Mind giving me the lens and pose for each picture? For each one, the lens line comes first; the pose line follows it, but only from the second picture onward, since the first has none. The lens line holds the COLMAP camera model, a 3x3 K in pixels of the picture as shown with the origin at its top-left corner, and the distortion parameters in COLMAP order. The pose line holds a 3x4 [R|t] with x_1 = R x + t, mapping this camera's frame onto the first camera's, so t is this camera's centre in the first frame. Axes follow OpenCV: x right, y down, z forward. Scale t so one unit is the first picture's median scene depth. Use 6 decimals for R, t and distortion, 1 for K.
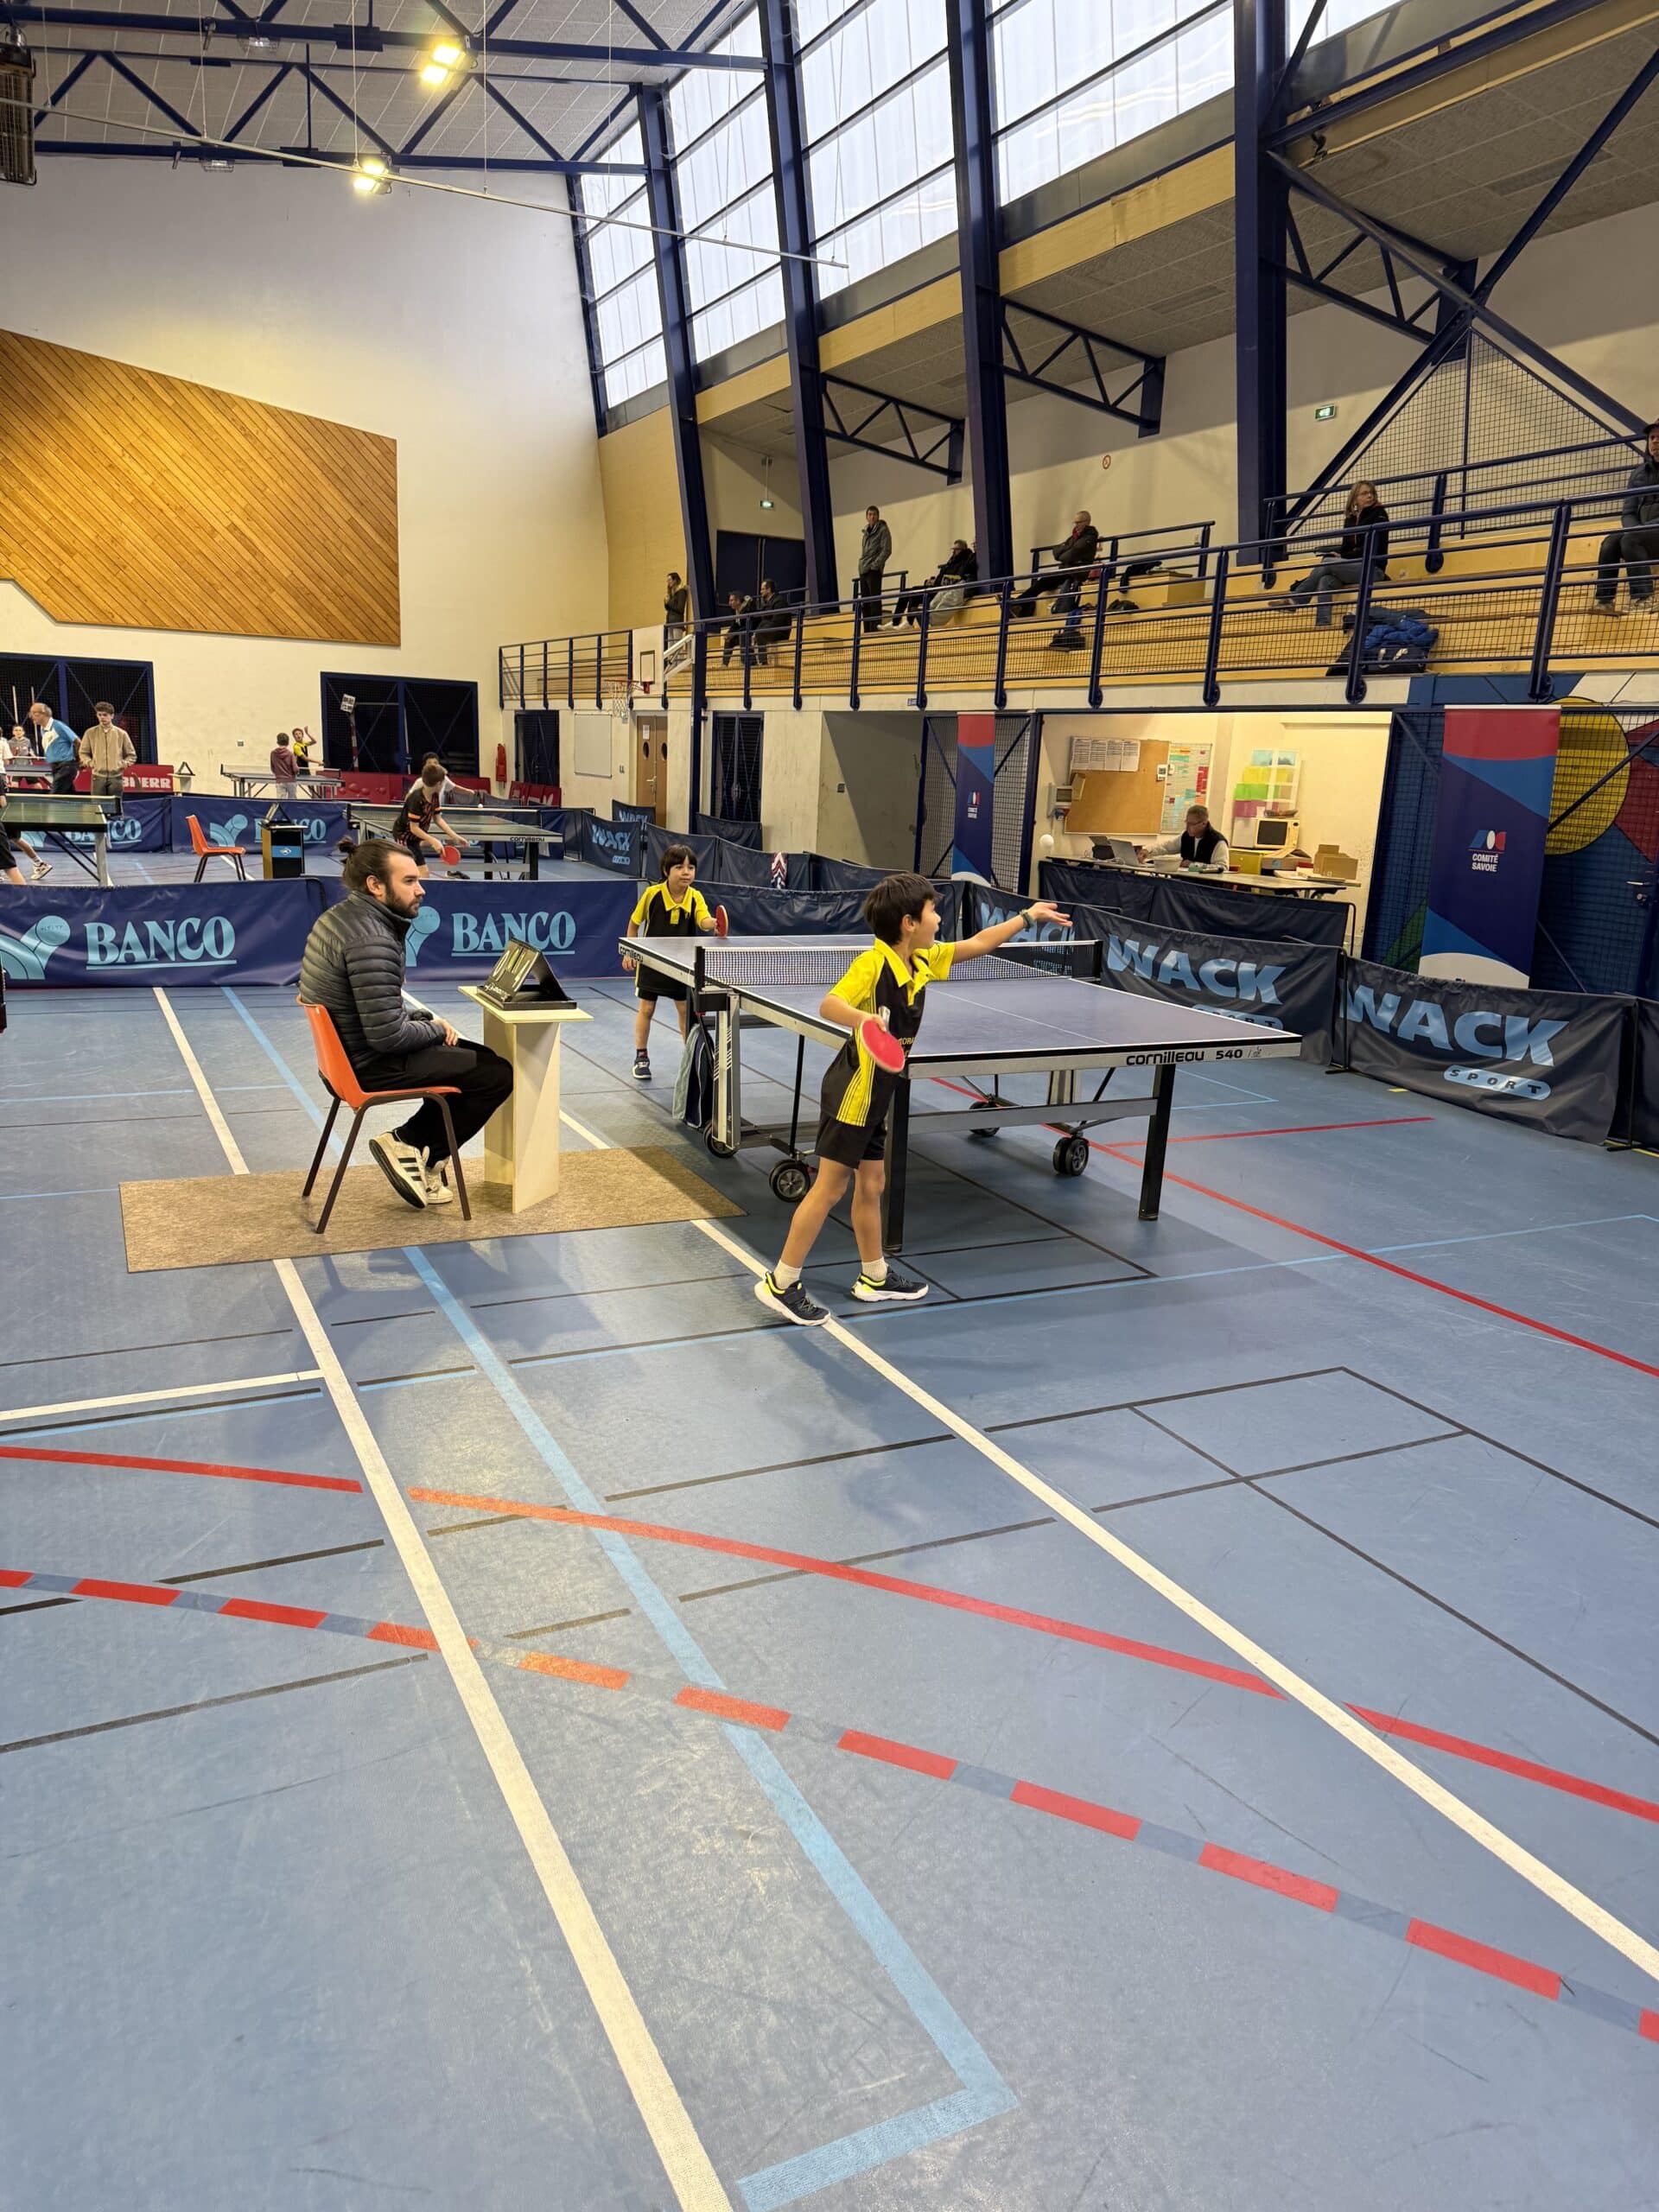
lens RADIAL K [[1540.3, 0, 827.0], [0, 1540.3, 1112.5], [0, 0, 1]] dist [0.033645, -0.043248]
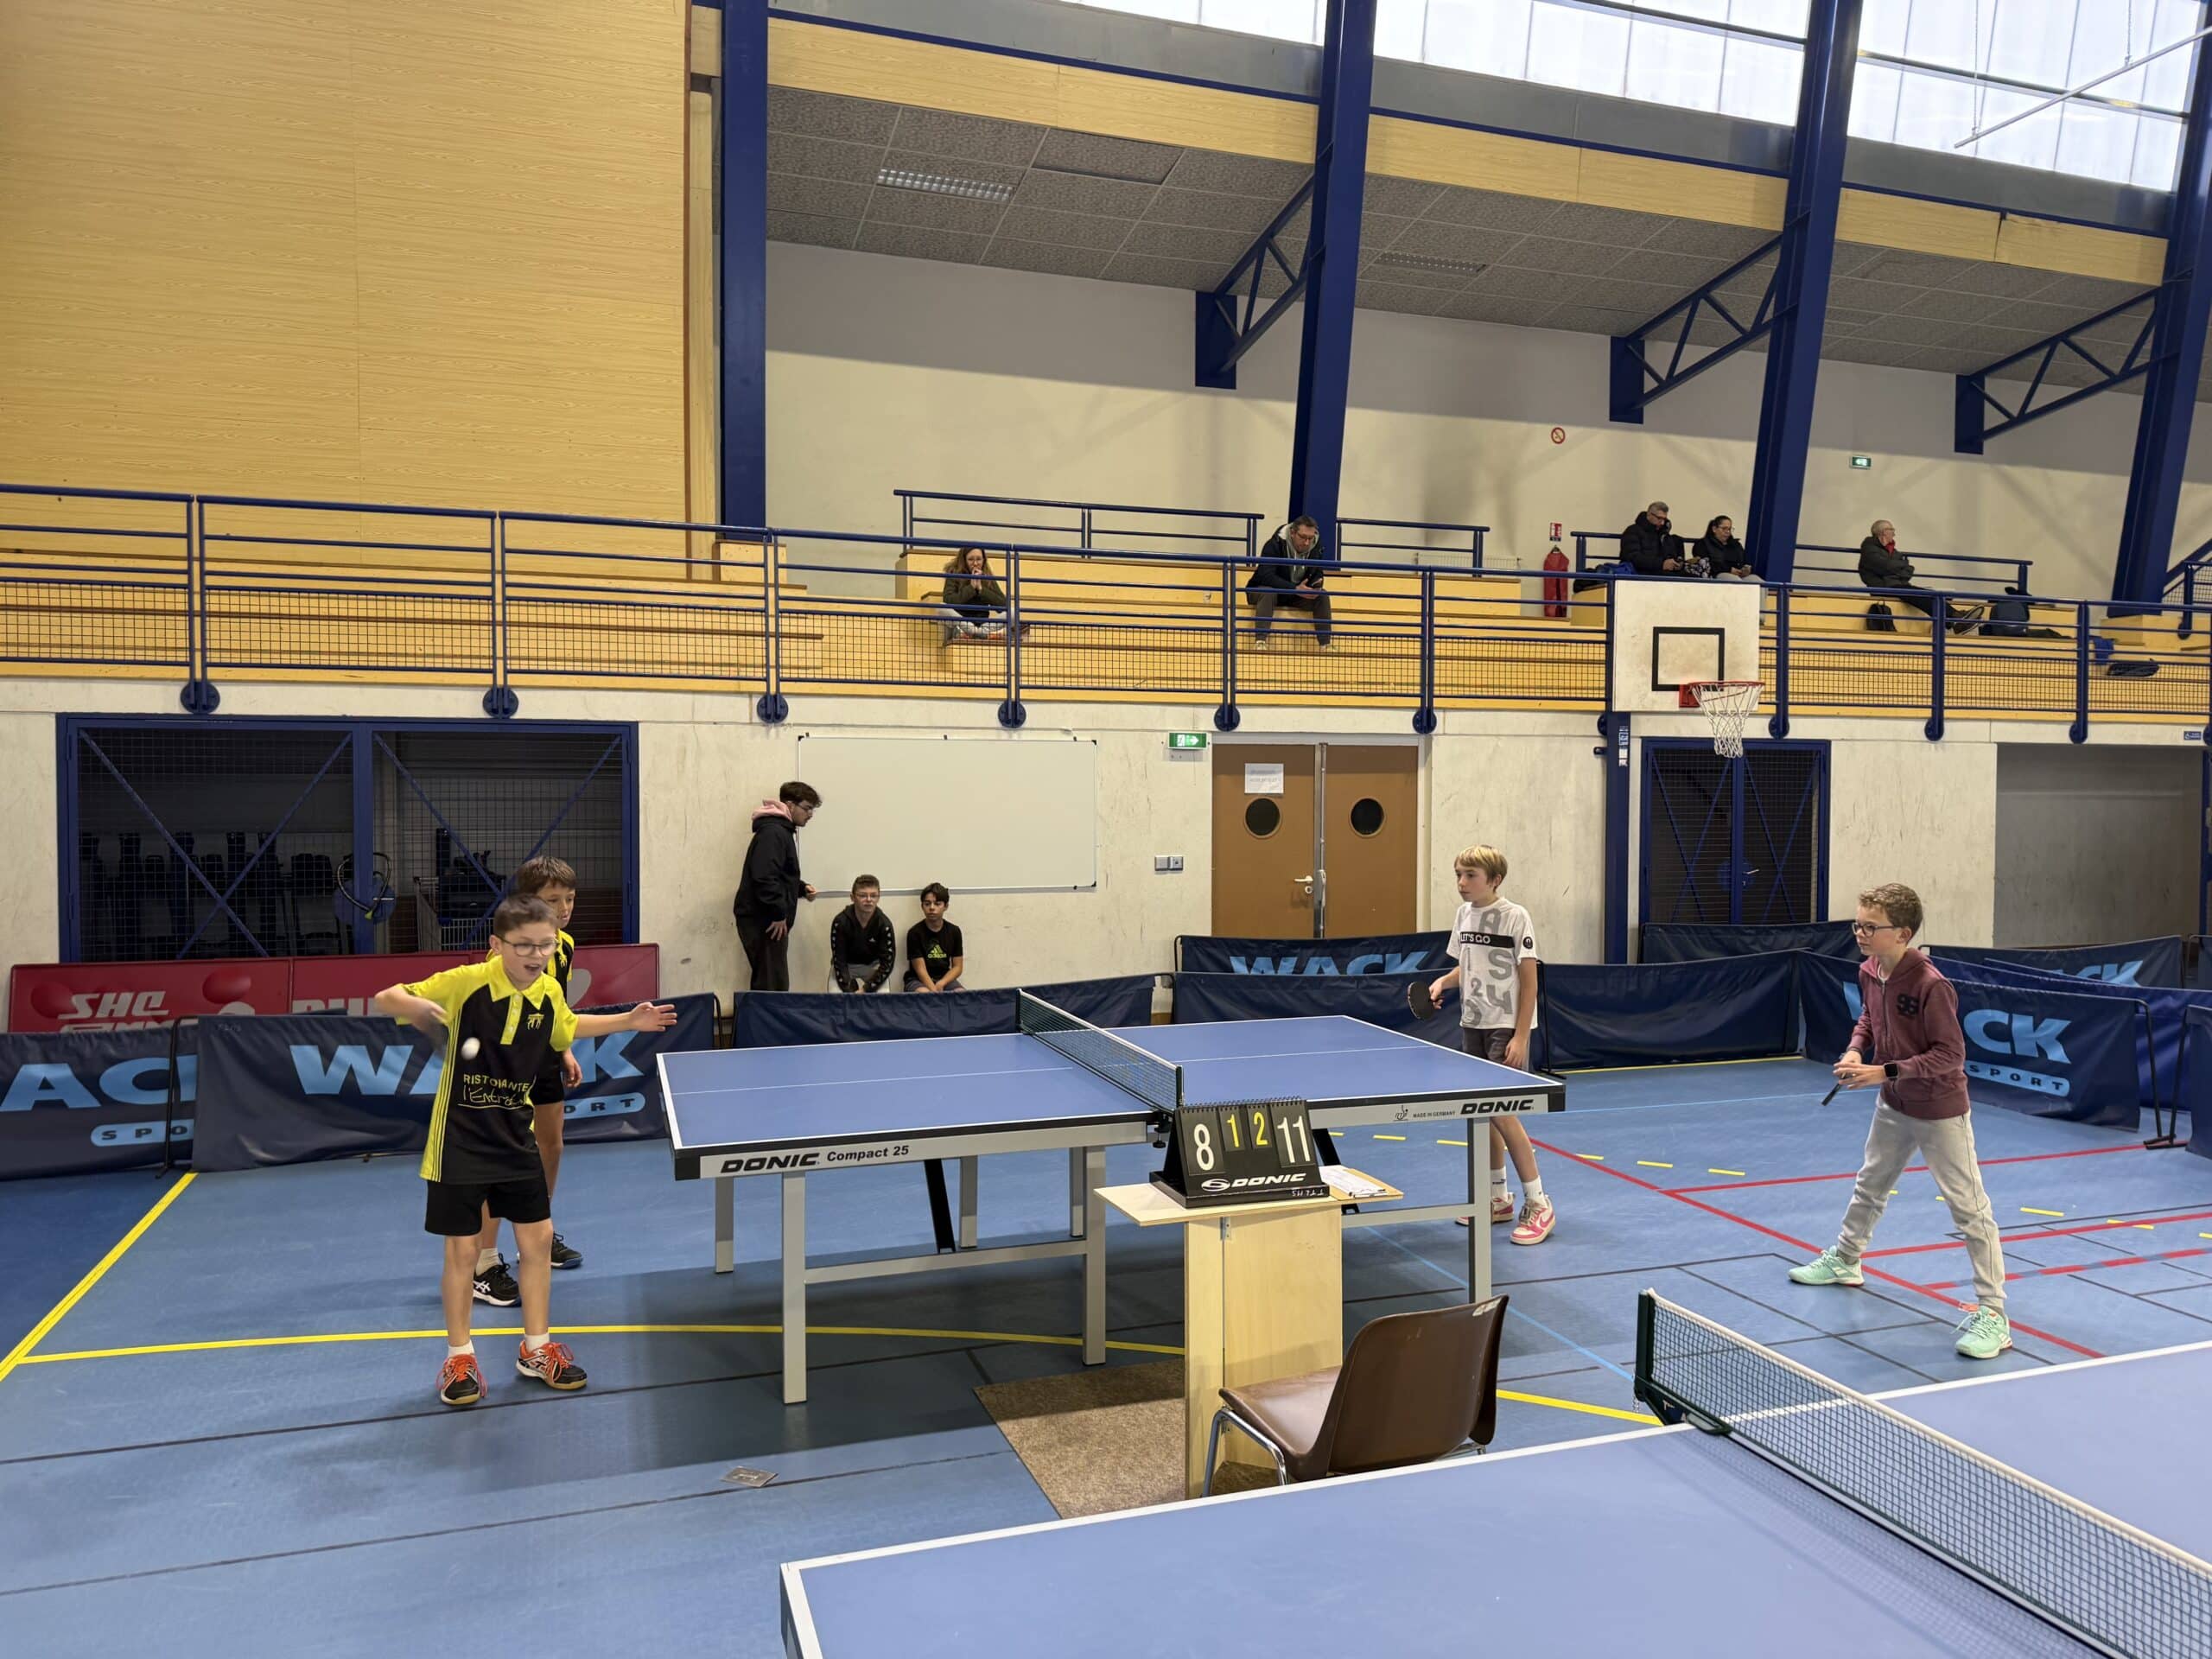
lens RADIAL K [[1540.3, 0, 1102.5], [0, 1540.3, 830.3], [0, 0, 1]] dist [0.033645, -0.043248]
pose [[0.135187, -0.055344, 0.989273, -0.709760], [0.238571, 0.970882, 0.021713, -0.323667], [-0.961670, 0.233077, 0.144454, 1.257920]]
